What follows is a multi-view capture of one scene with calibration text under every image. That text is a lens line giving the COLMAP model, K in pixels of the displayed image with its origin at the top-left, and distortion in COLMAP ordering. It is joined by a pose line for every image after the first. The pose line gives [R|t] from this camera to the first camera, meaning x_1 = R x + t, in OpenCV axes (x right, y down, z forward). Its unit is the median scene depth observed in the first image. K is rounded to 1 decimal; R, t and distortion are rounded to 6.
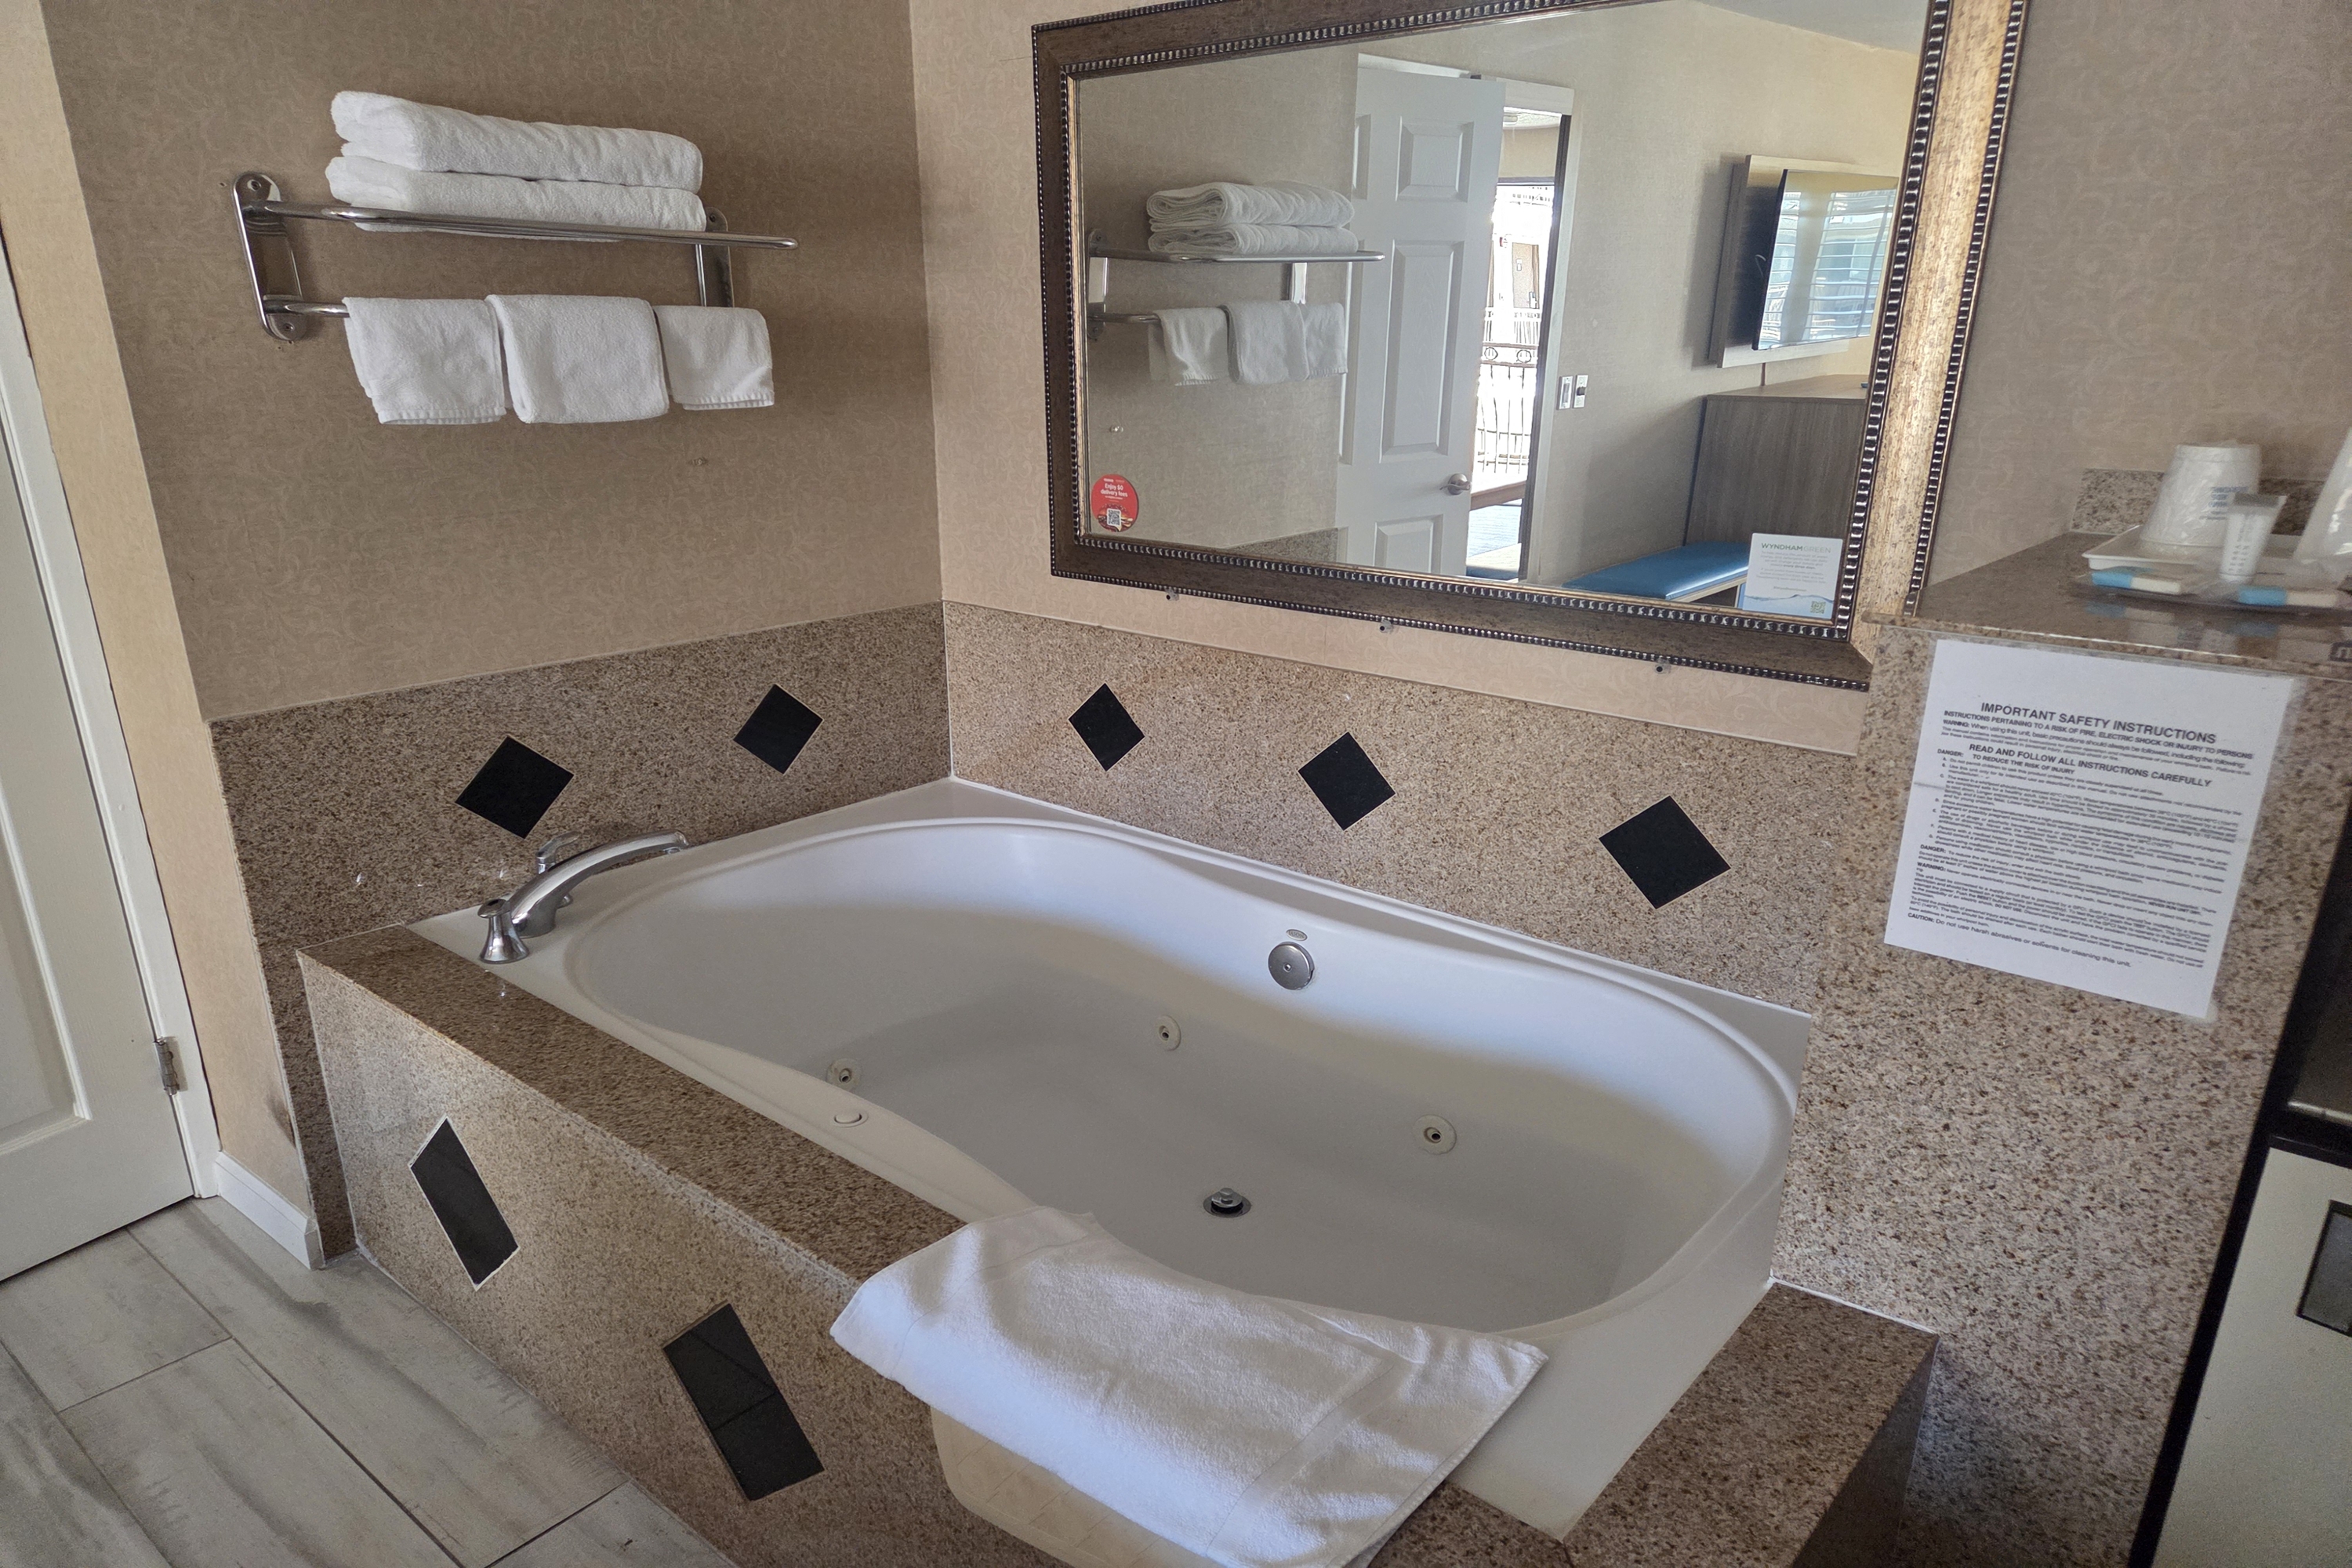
lens RADIAL K [[1591.4, 0, 1176.0], [0, 1591.4, 784.0], [0, 0, 1]] dist [0.071016, 0.000874]
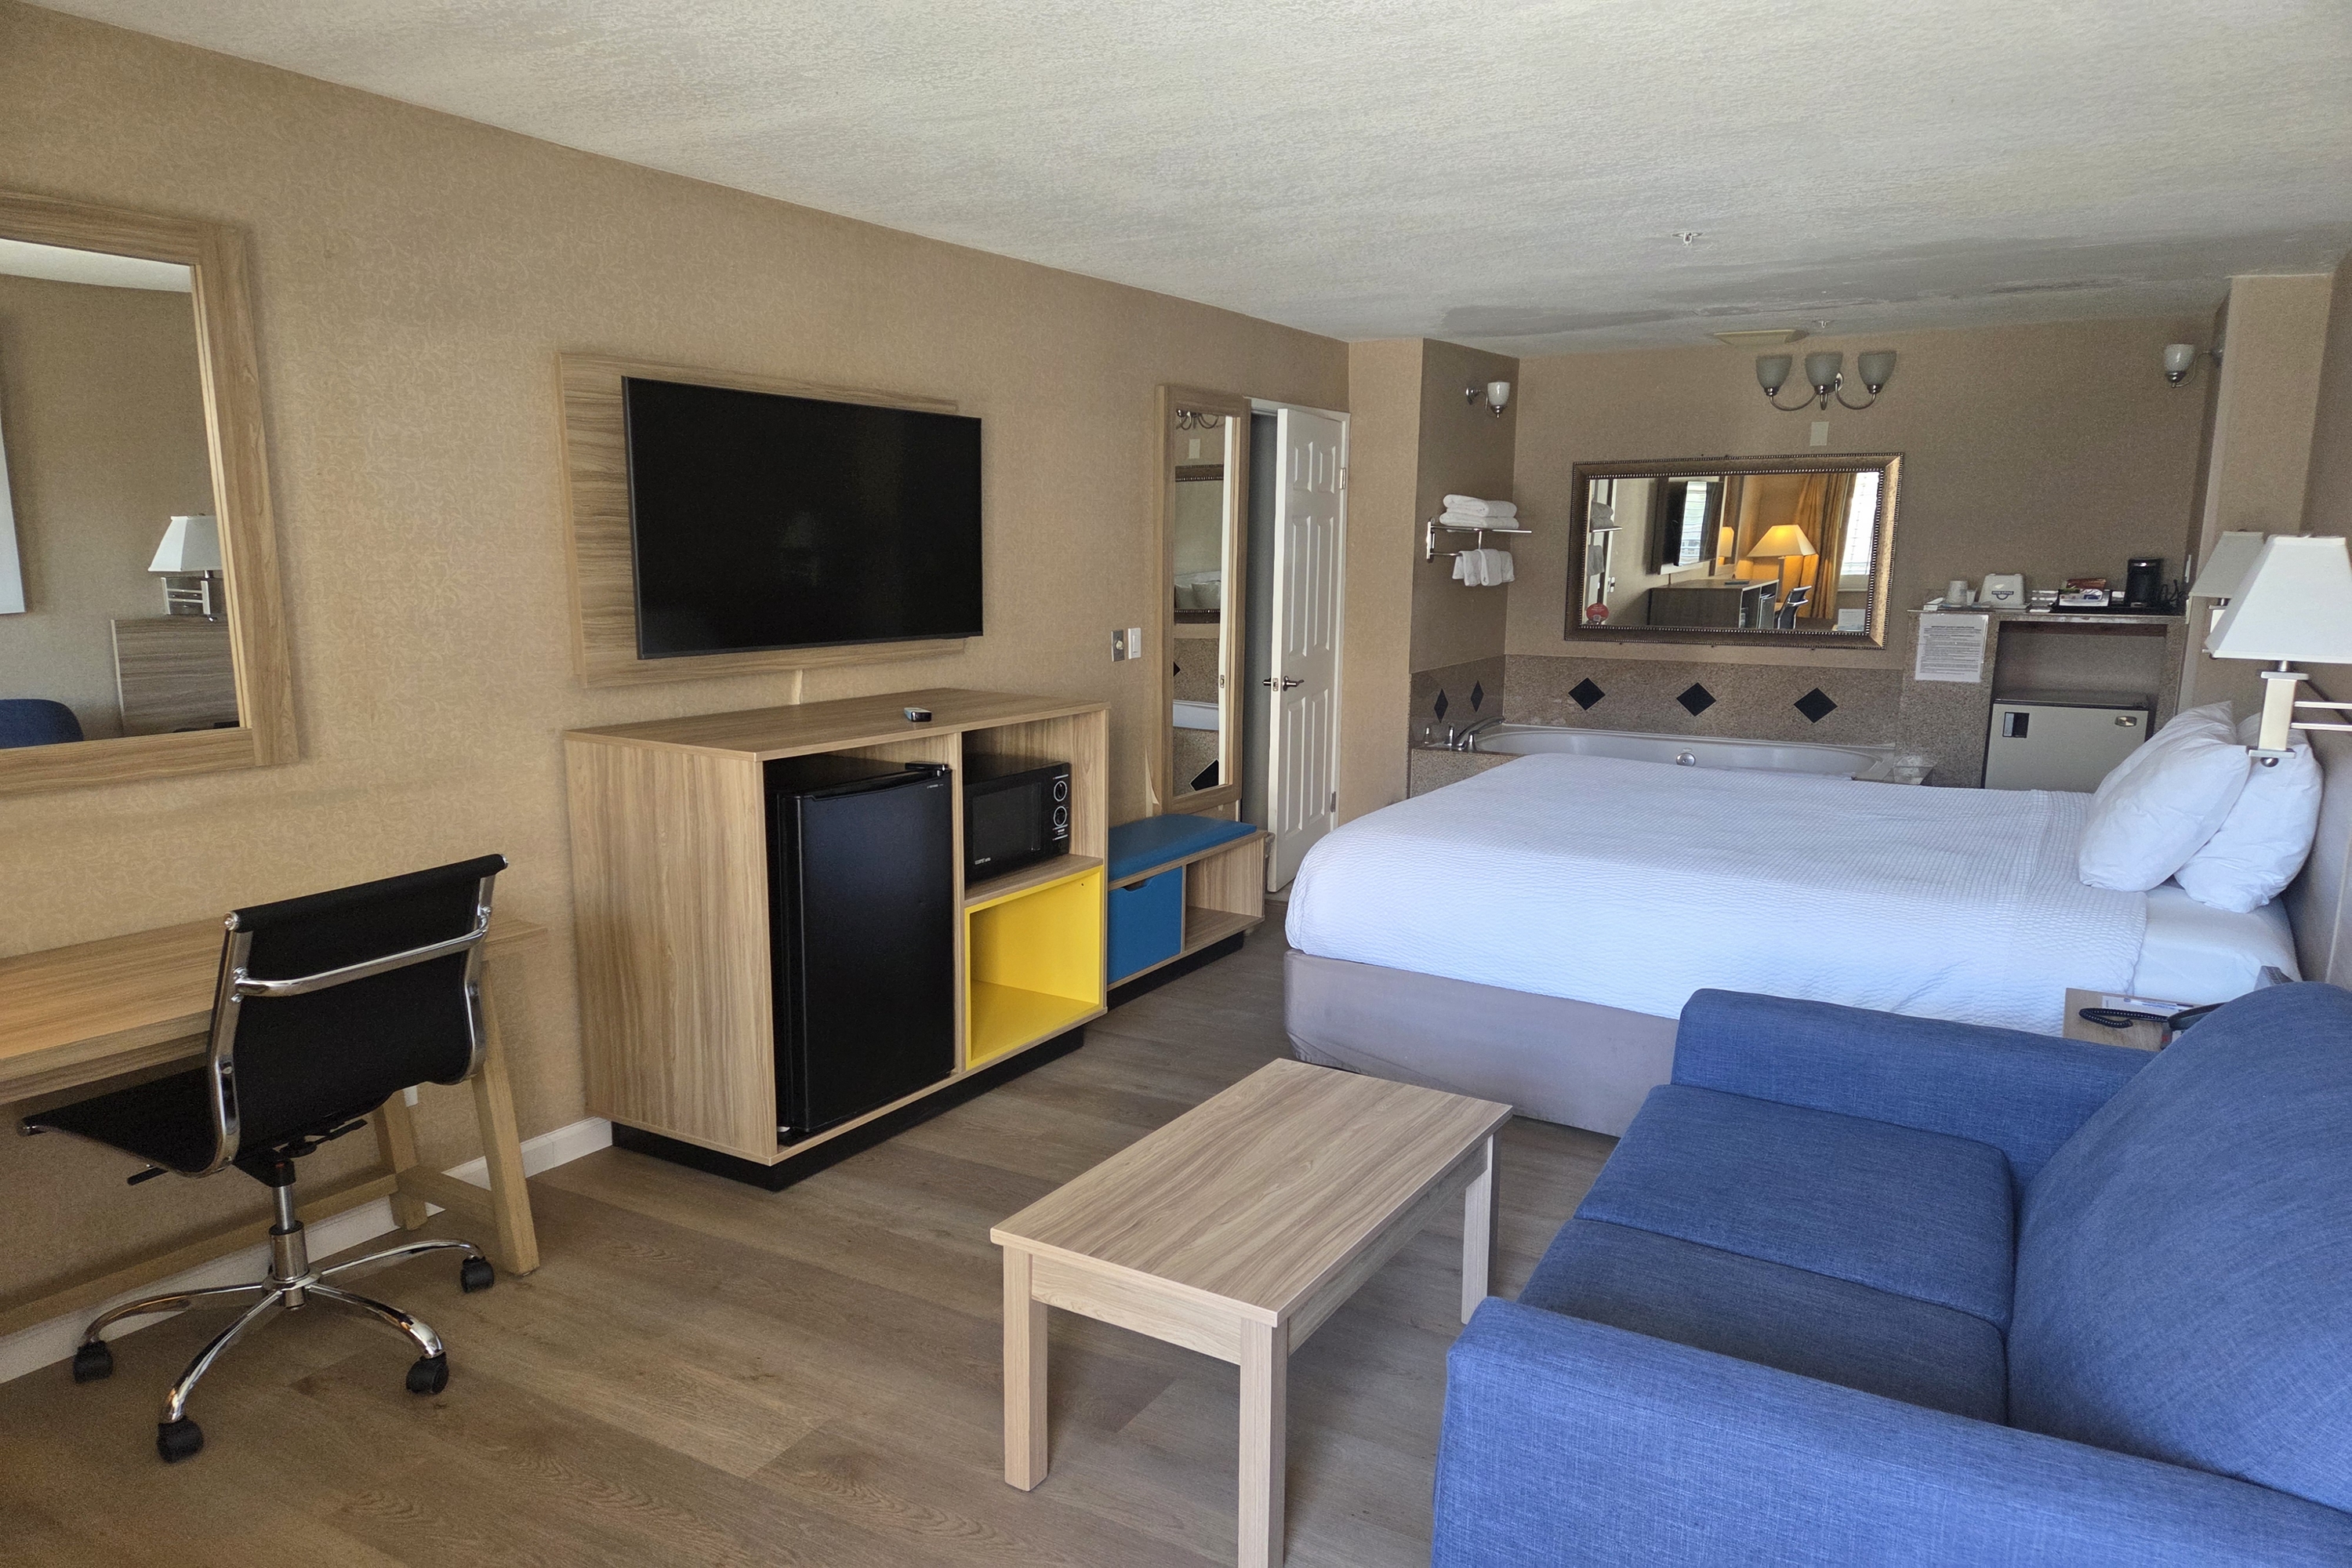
lens RADIAL K [[1544.3, 0, 1184.7], [0, 1544.3, 692.5], [0, 0, 1]] dist [0.055180, -0.000690]
pose [[0.985281, -0.020318, 0.169733, -1.408703], [0.051669, 0.981867, -0.182393, 0.494332], [-0.162949, 0.188478, 0.968464, -1.772632]]
